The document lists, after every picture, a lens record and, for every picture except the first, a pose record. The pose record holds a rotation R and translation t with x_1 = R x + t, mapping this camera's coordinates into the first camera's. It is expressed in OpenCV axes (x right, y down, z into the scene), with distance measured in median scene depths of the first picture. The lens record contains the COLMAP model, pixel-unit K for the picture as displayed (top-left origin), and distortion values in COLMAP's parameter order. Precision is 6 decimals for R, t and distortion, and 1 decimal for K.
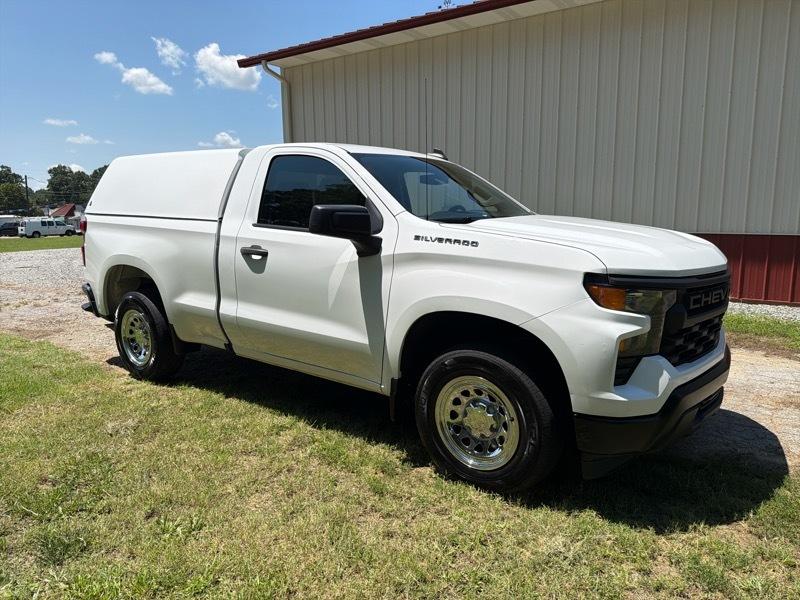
lens RADIAL K [[570.7, 0, 395.2], [0, 570.7, 302.8], [0, 0, 1]] dist [0.018237, -0.025369]
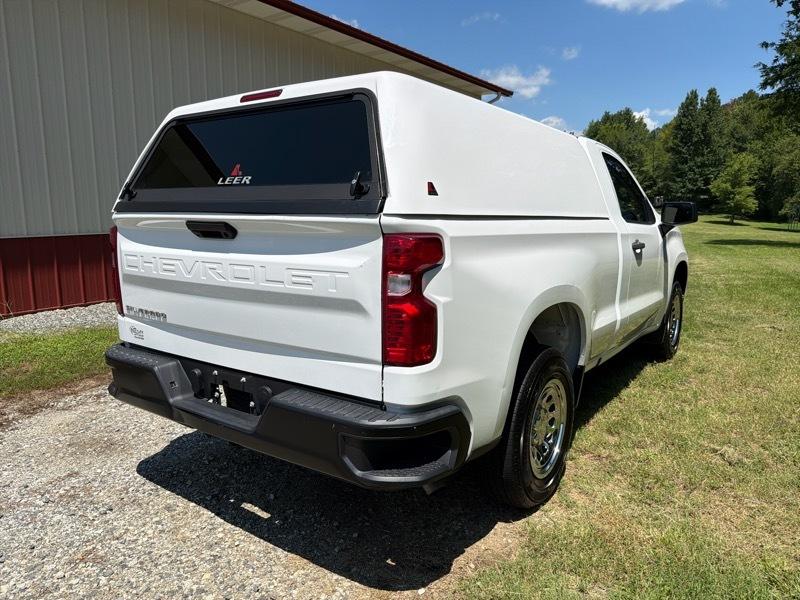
lens RADIAL K [[570.7, 0, 402.9], [0, 570.7, 302.5], [0, 0, 1]] dist [0.018237, -0.025369]
pose [[-0.032105, -0.163109, 0.986086, -1.377815], [0.165237, 0.972152, 0.166184, -0.251043], [-0.985731, 0.168273, -0.004259, 1.557045]]
